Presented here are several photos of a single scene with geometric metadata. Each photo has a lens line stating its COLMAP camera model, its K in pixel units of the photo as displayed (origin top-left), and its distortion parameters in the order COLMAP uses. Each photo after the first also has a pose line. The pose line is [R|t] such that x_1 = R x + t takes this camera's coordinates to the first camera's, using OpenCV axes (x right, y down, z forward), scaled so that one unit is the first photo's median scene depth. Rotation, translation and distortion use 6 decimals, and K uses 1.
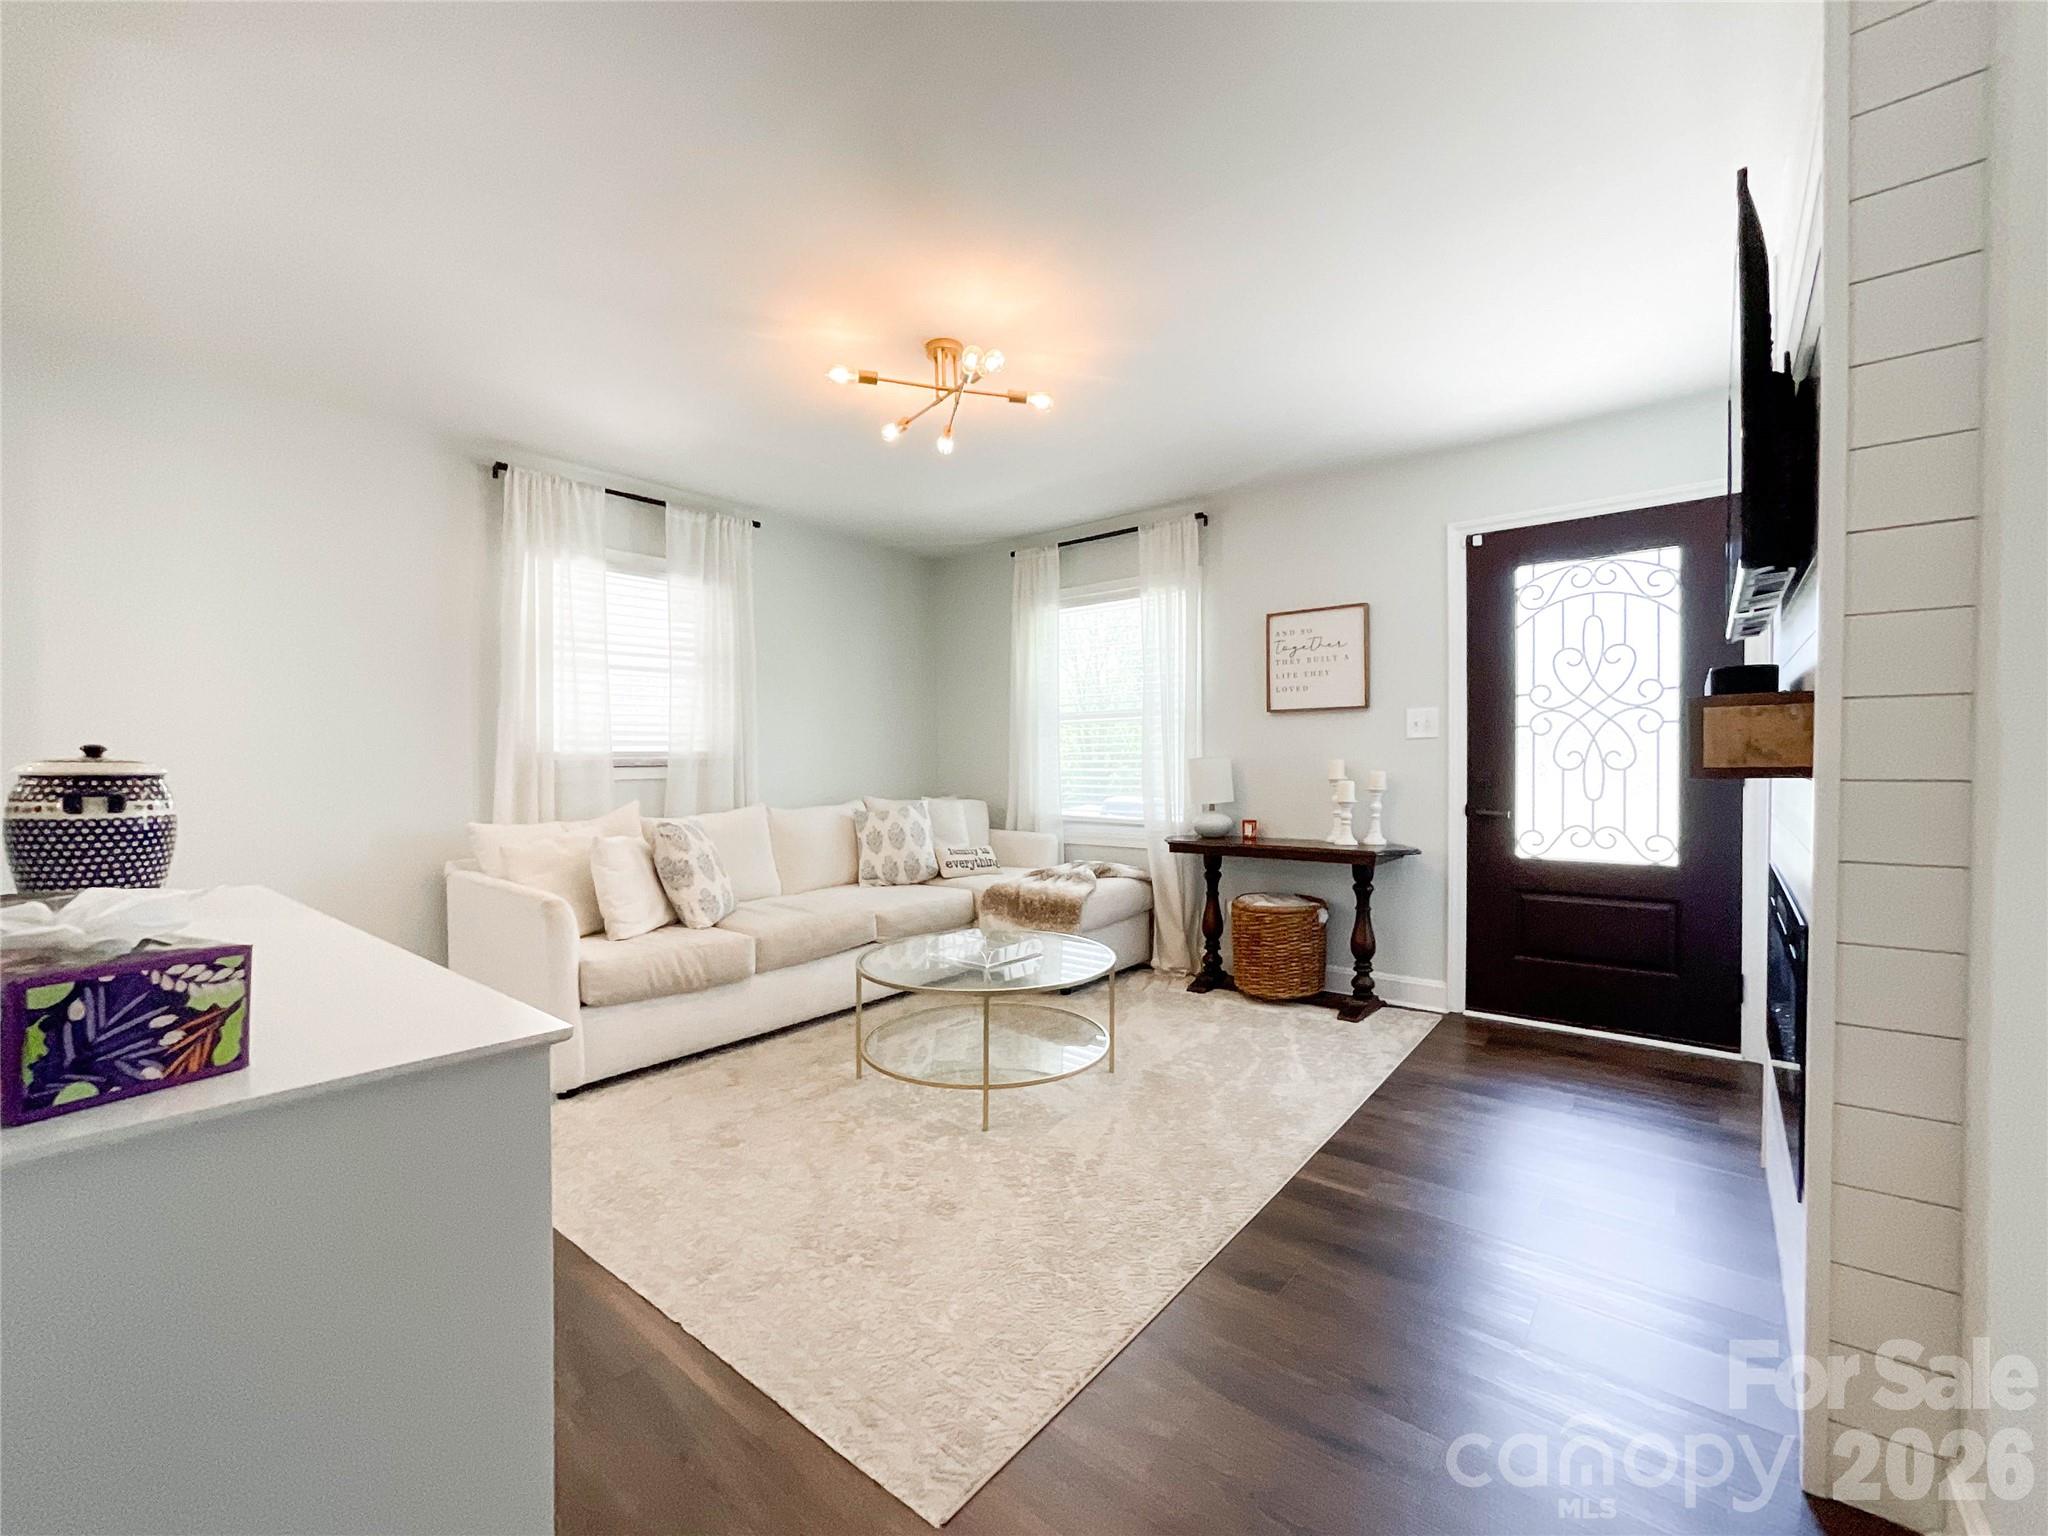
lens RADIAL K [[849.3, 0, 1024.0], [0, 849.3, 768.0], [0, 0, 1]] dist [-0.002432, 0.000019]
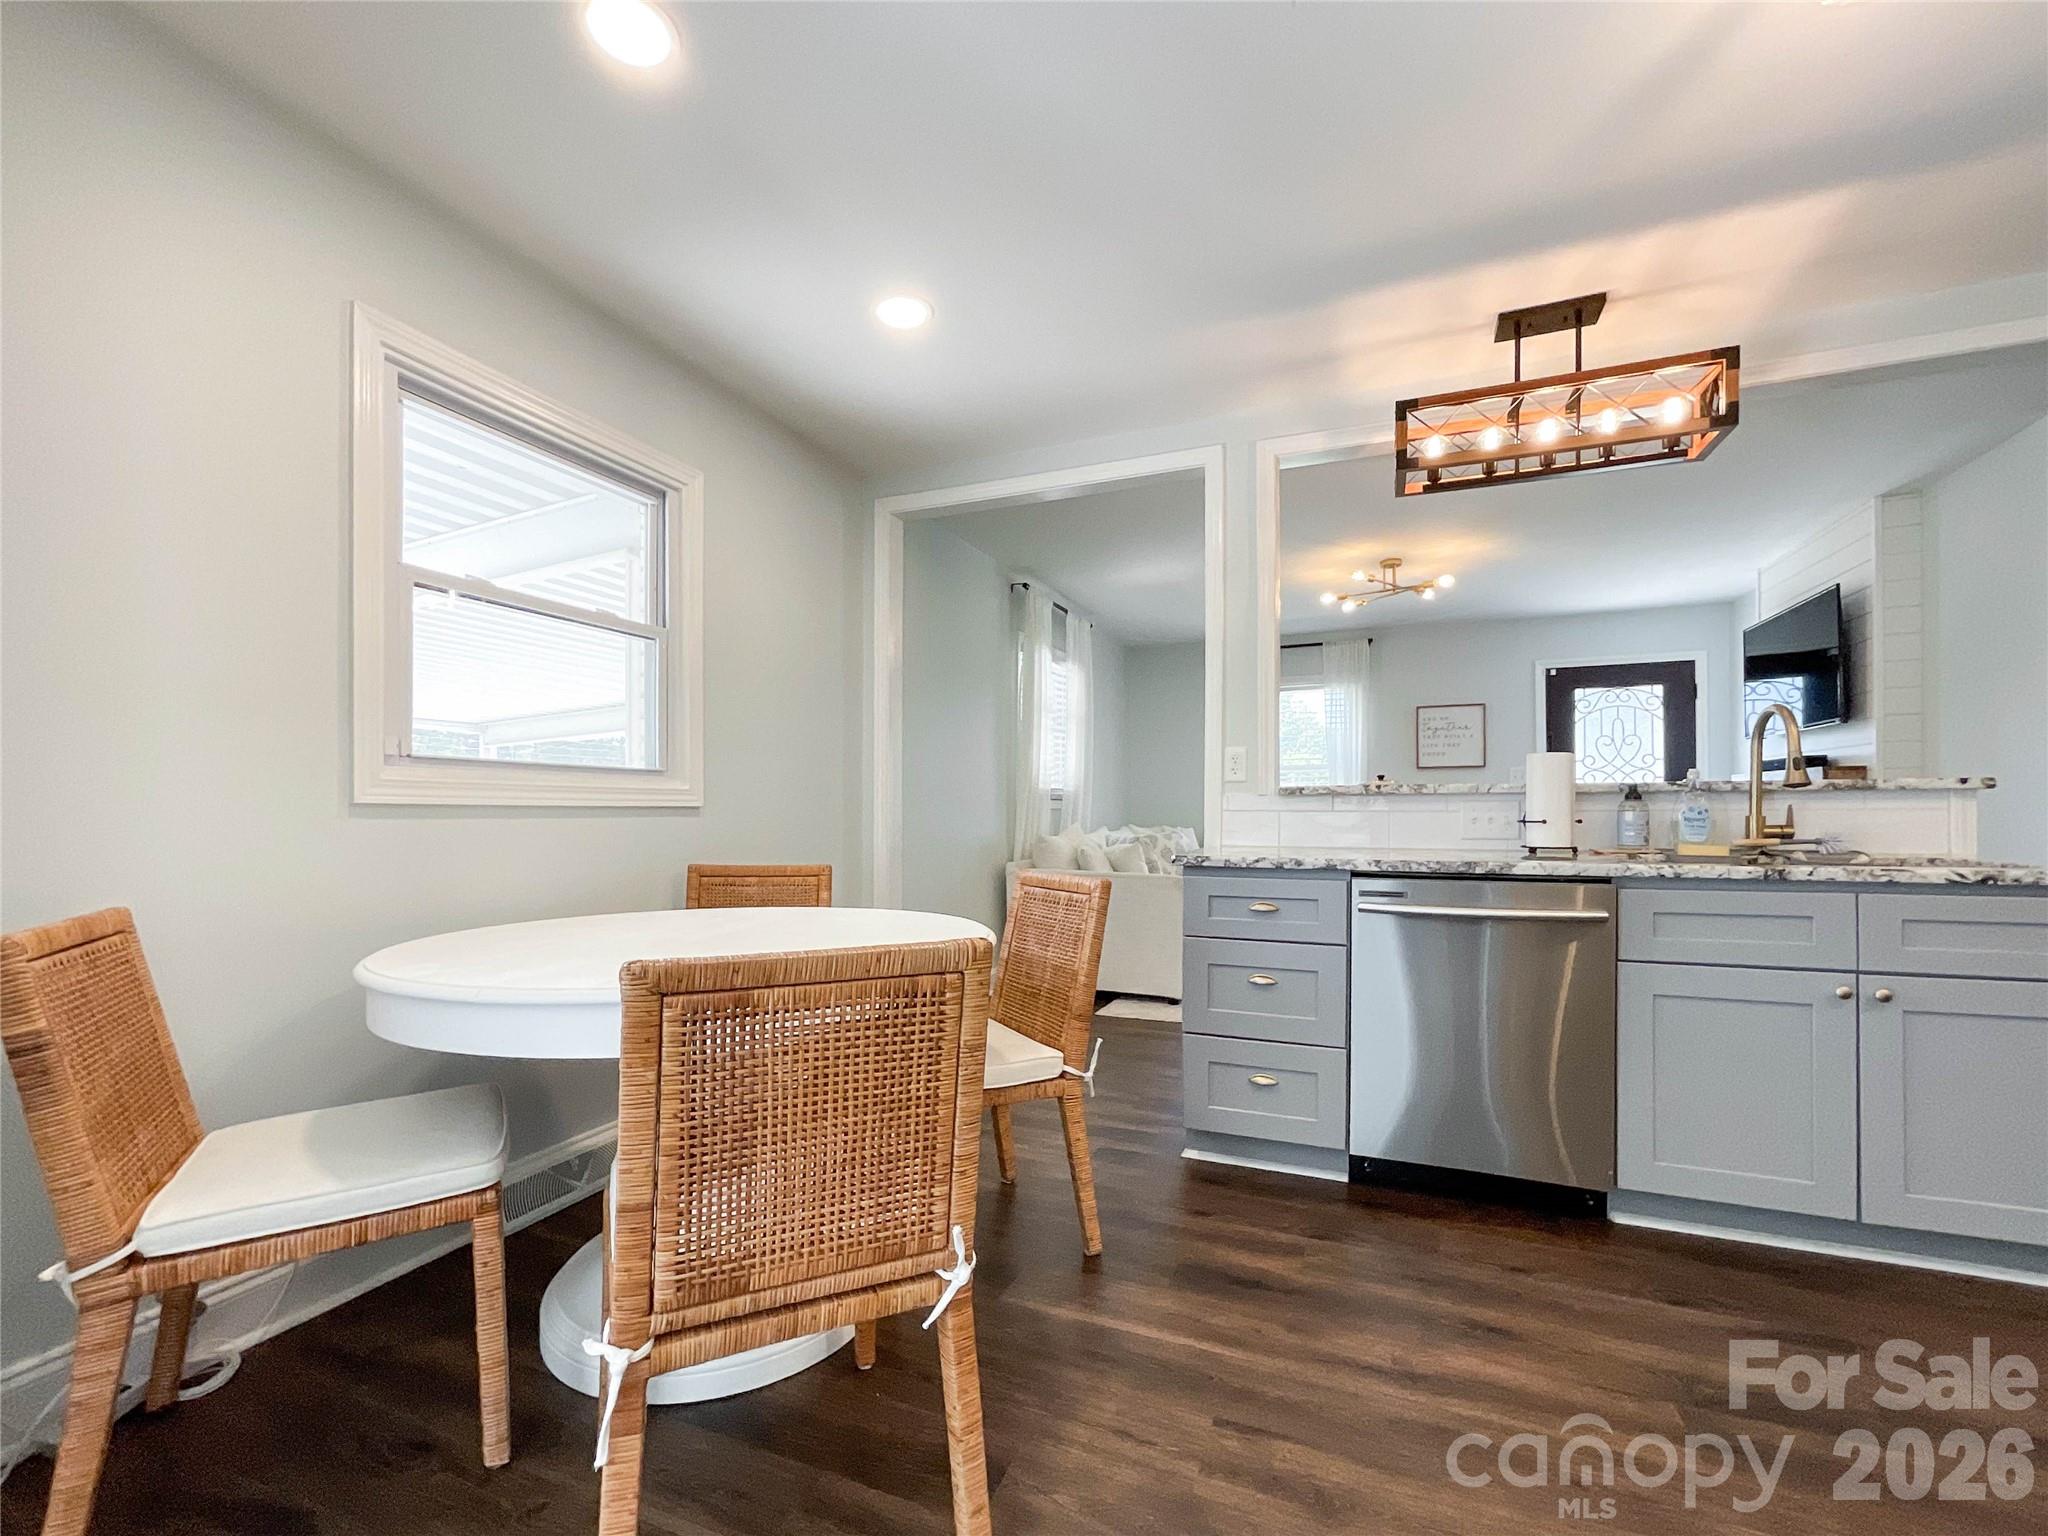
lens RADIAL K [[873.0, 0, 1028.3], [0, 873.0, 808.9], [0, 0, 1]] dist [0.010840, 0.000597]
pose [[0.953344, 0.002988, 0.301873, -1.107202], [0.001356, 0.999899, -0.014179, 0.040397], [-0.301884, 0.013927, 0.953243, -0.416773]]
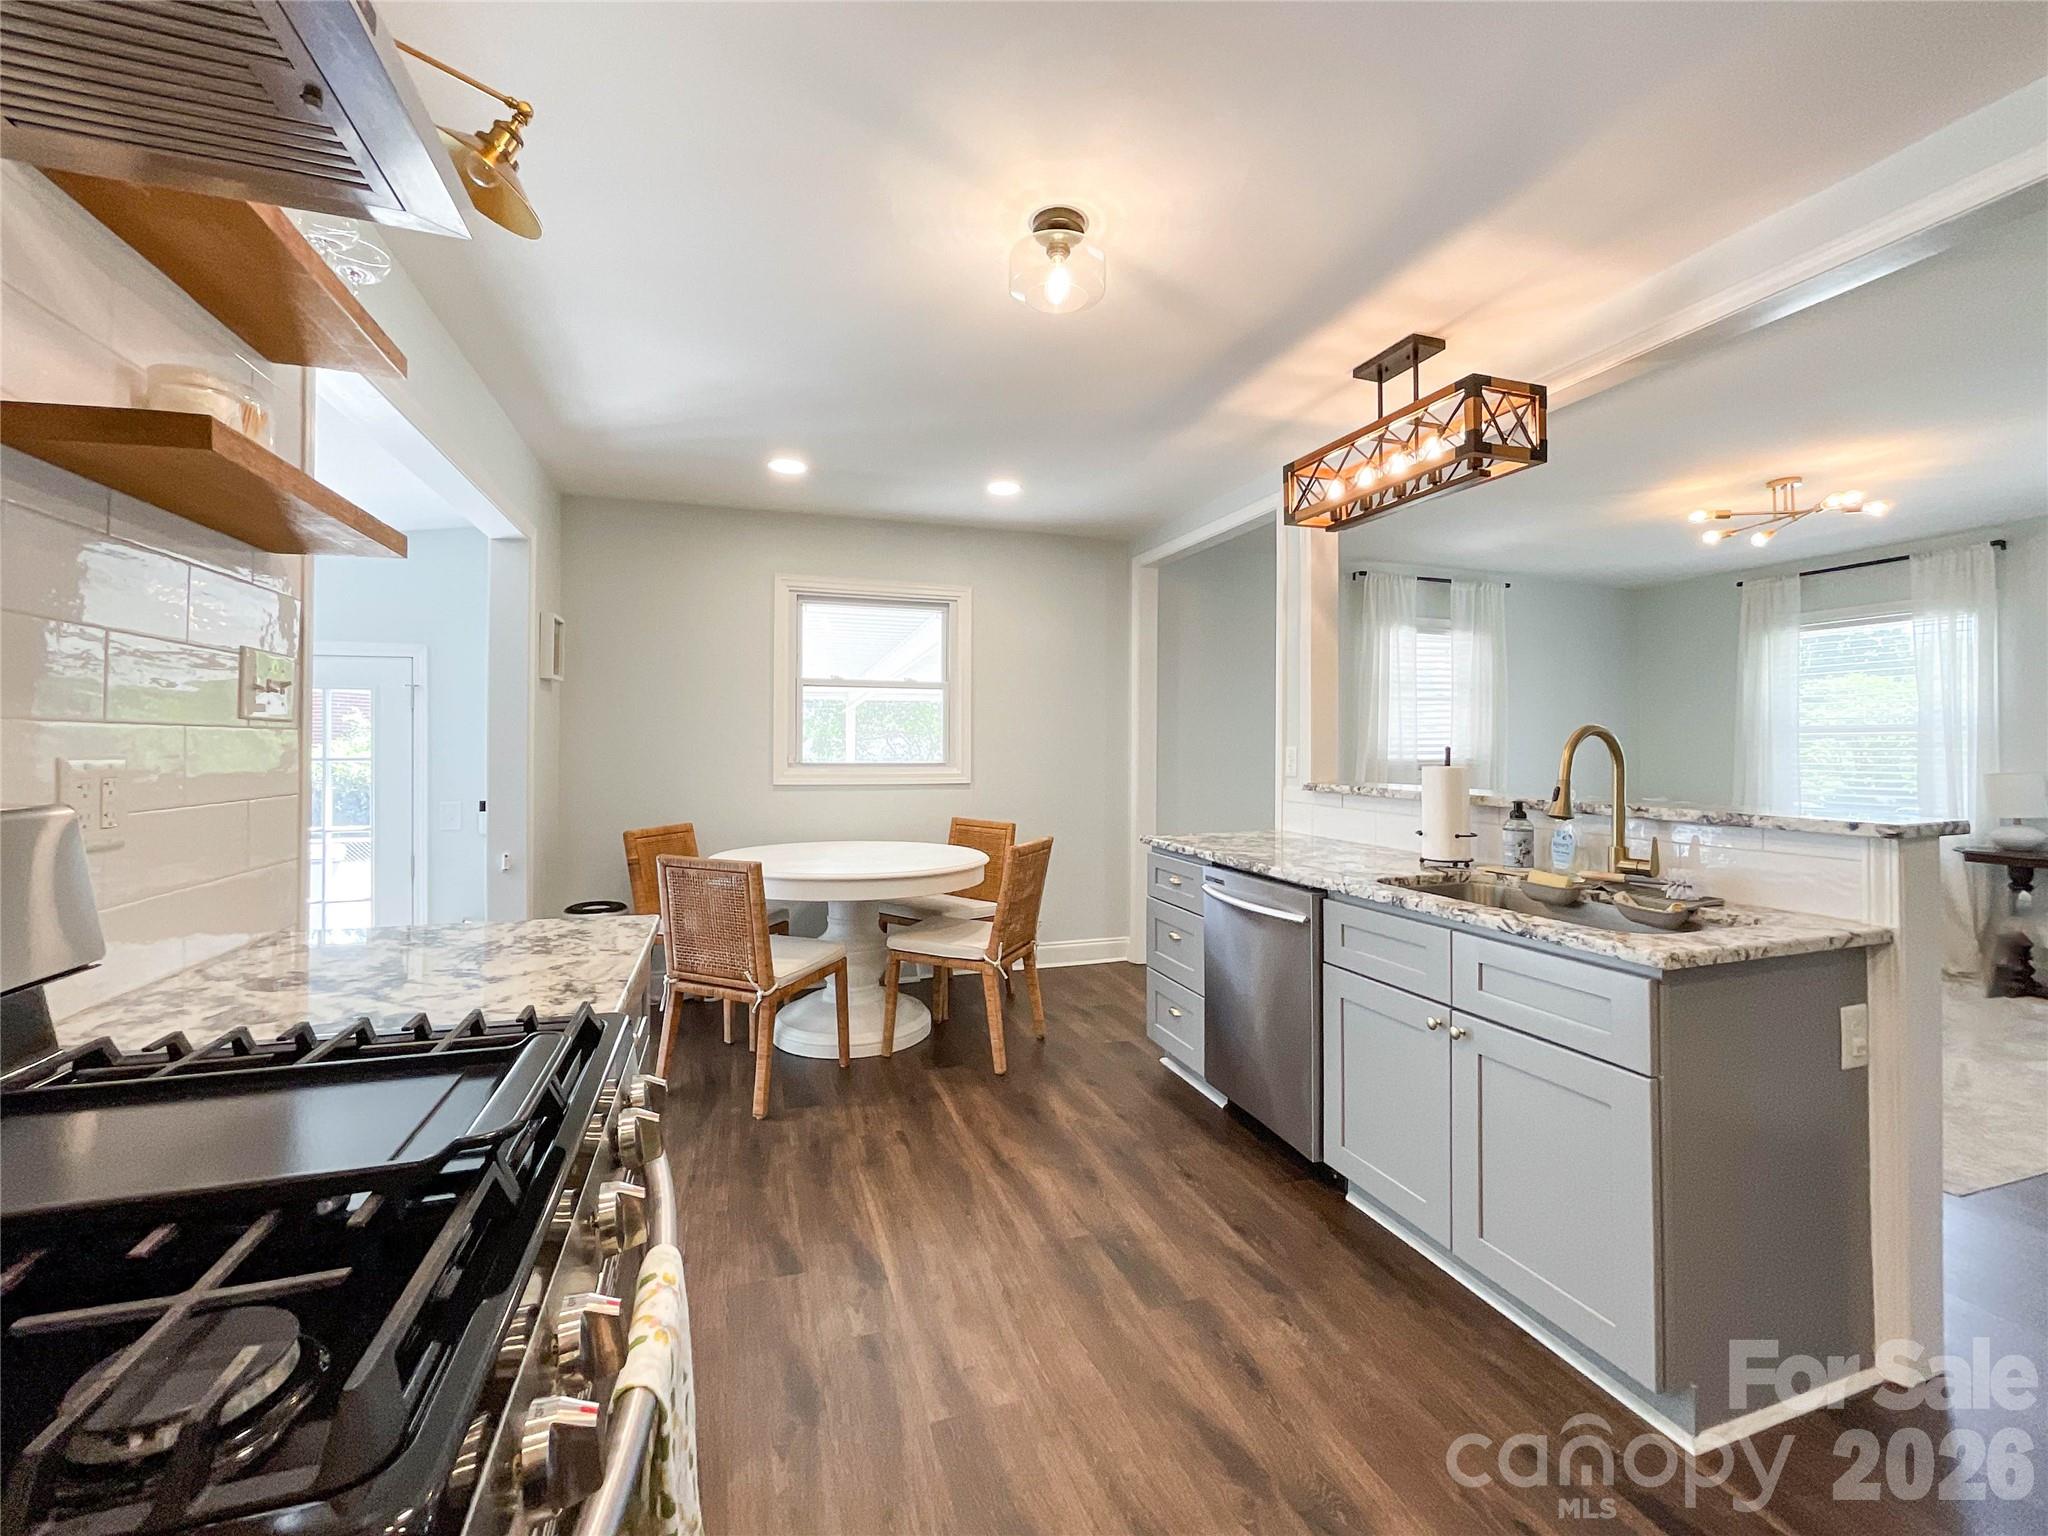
lens RADIAL K [[856.5, 0, 1022.0], [0, 856.5, 738.2], [0, 0, 1]] dist [-0.002272, 0.000143]
pose [[0.850551, 0.004202, -0.525875, -0.335771], [-0.014357, 0.999781, -0.015234, -0.028484], [0.525696, 0.020507, 0.850425, -0.674405]]
